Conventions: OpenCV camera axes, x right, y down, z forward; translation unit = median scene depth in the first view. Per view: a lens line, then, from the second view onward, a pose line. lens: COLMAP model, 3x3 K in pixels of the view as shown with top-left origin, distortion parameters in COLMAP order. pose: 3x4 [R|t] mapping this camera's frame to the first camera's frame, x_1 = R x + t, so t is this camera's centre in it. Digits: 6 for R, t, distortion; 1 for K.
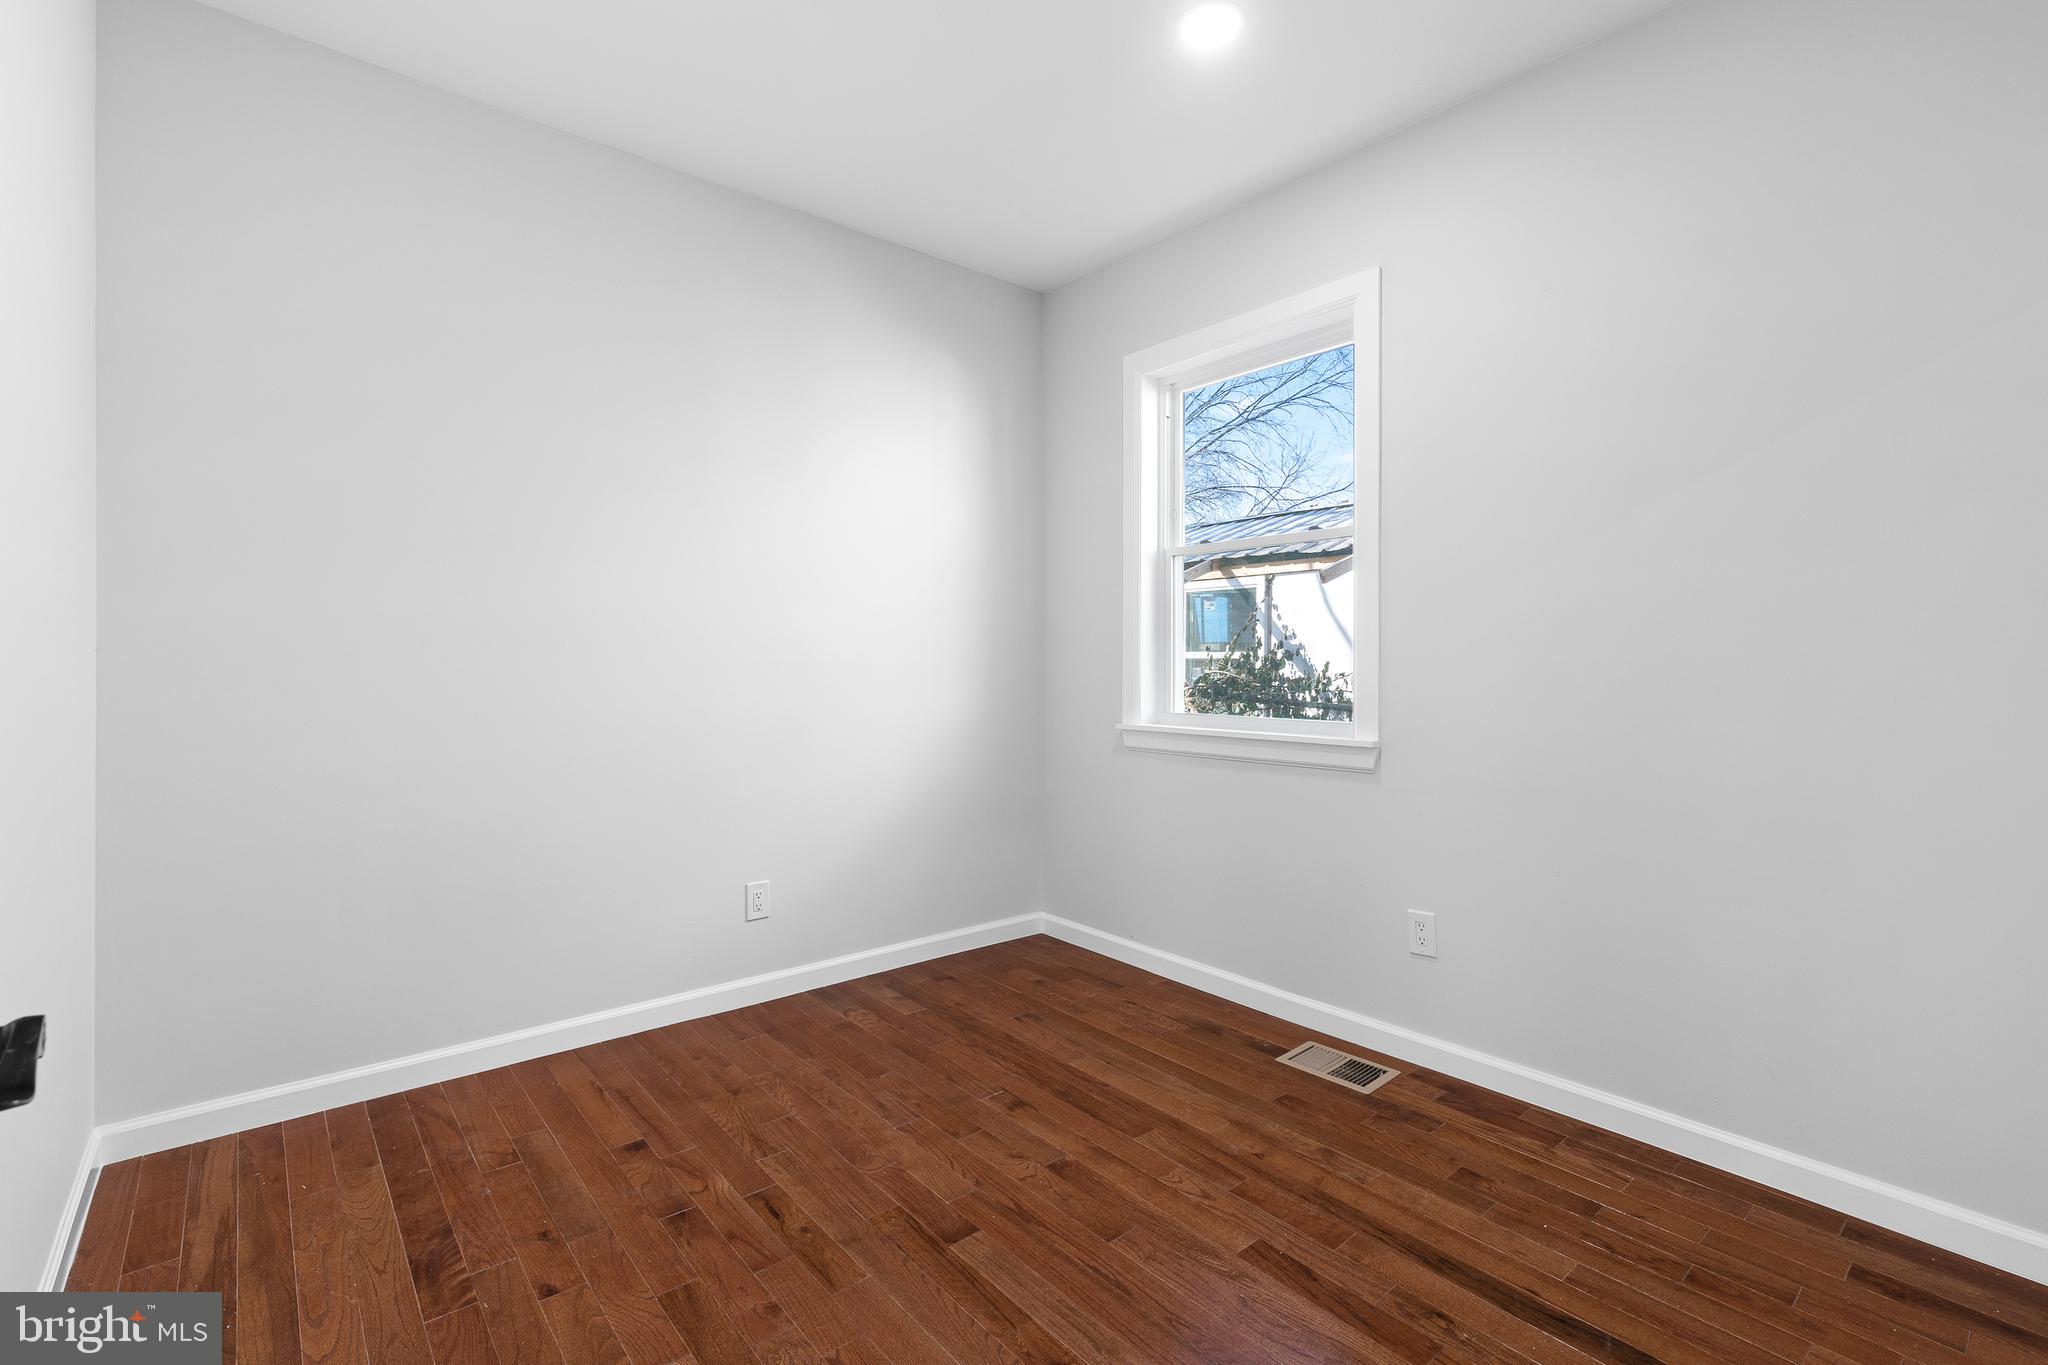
lens RADIAL K [[940.4, 0, 1045.9], [0, 940.4, 655.1], [0, 0, 1]] dist [-0.002144, -0.000161]
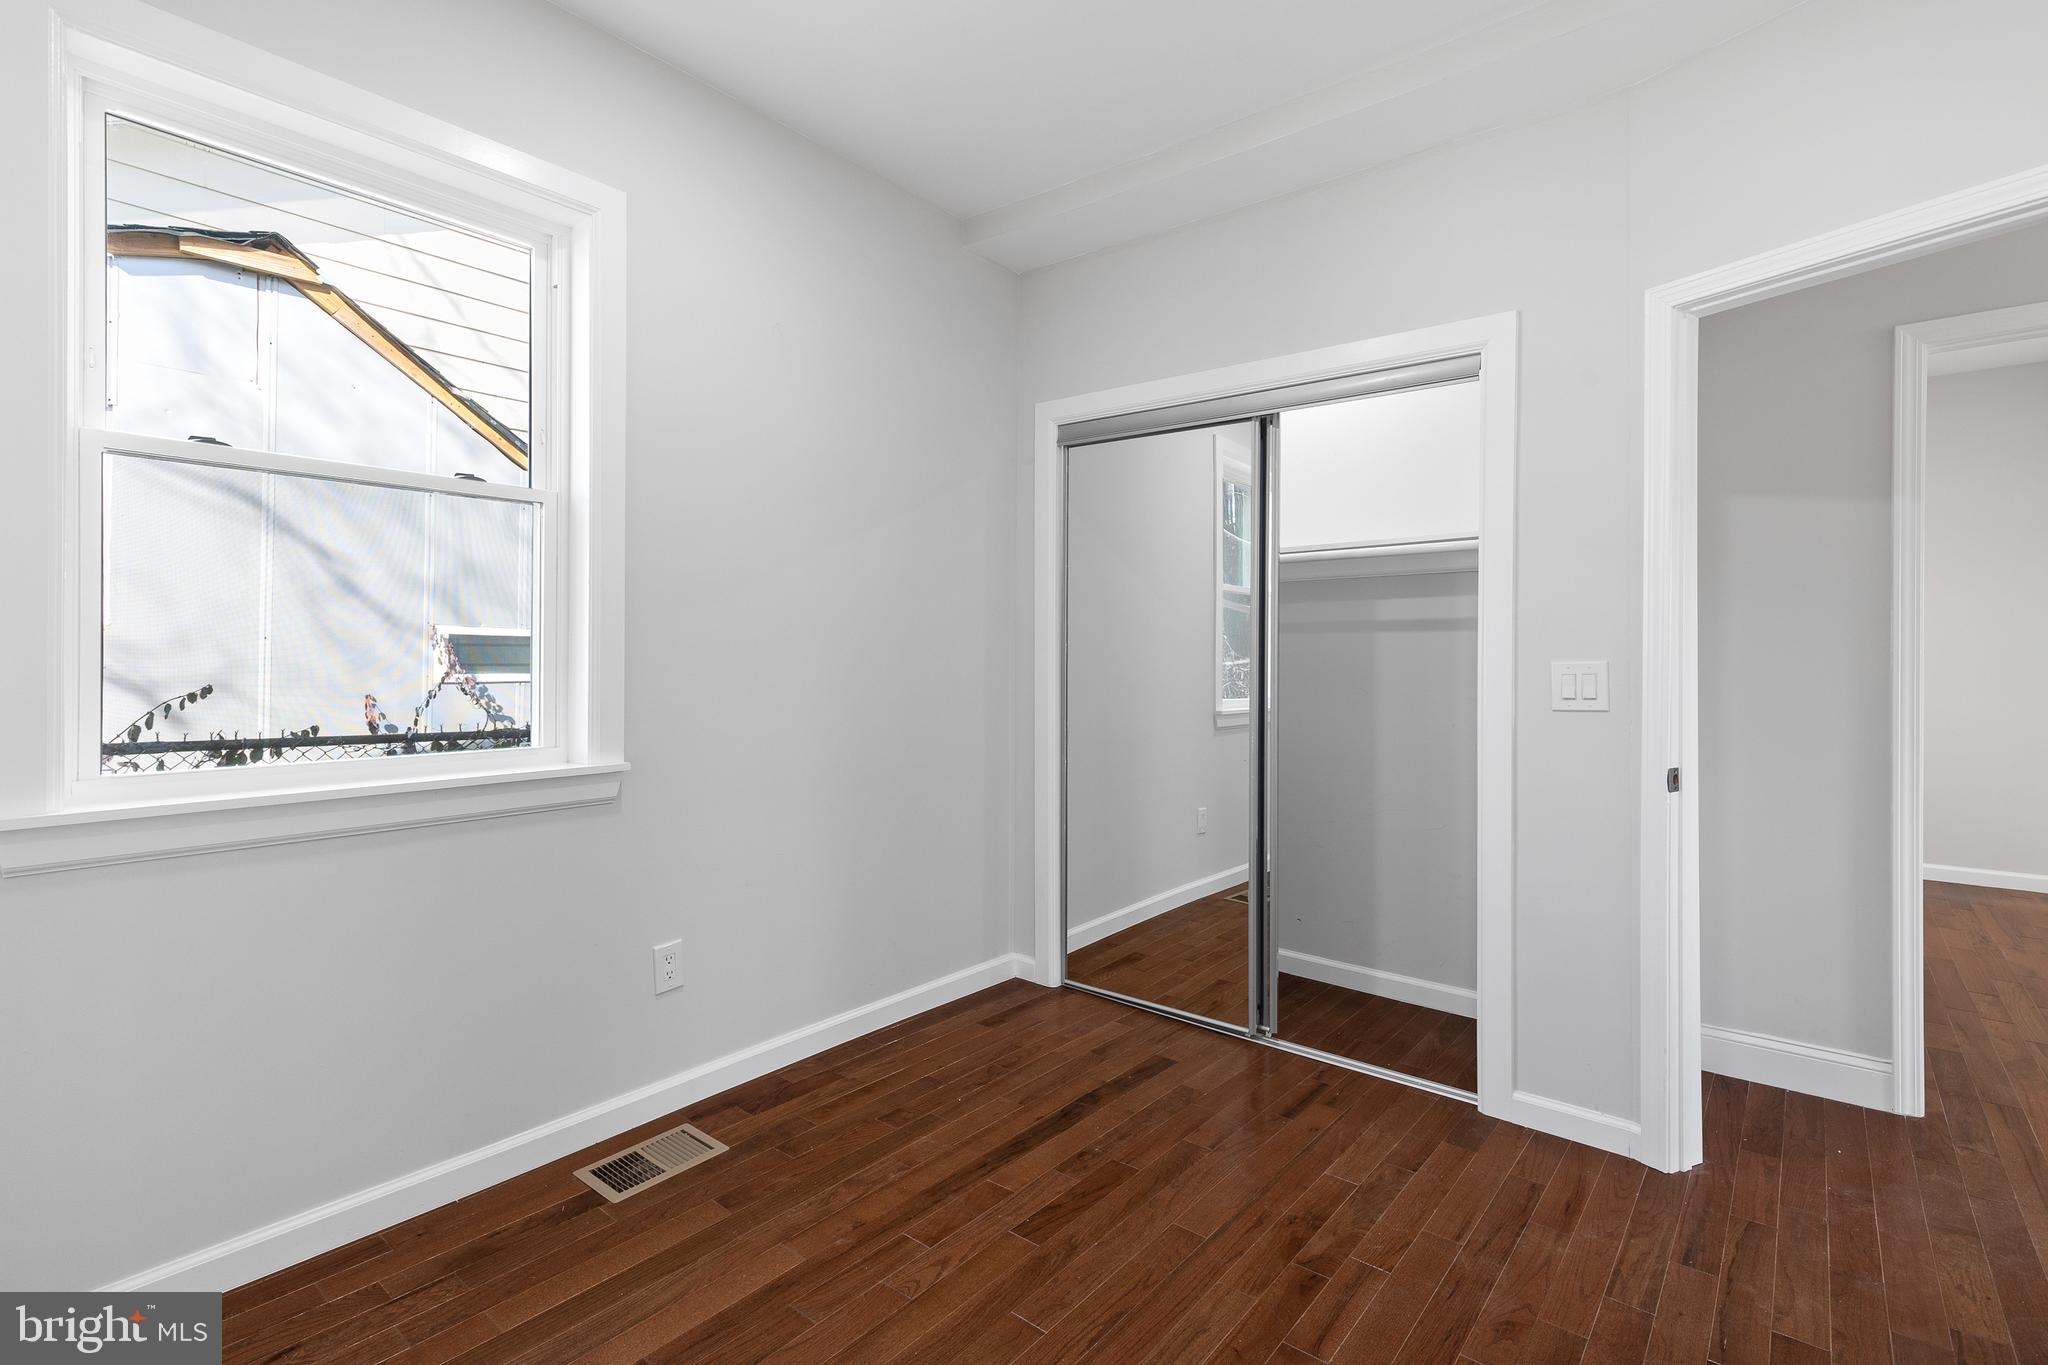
lens RADIAL K [[940.4, 0, 1045.9], [0, 940.4, 655.1], [0, 0, 1]] dist [-0.002144, -0.000161]
pose [[-0.179778, -0.002107, 0.983705, -0.701778], [-0.007162, 0.999974, 0.000833, -0.009144], [-0.983681, -0.006896, -0.179788, 1.022084]]
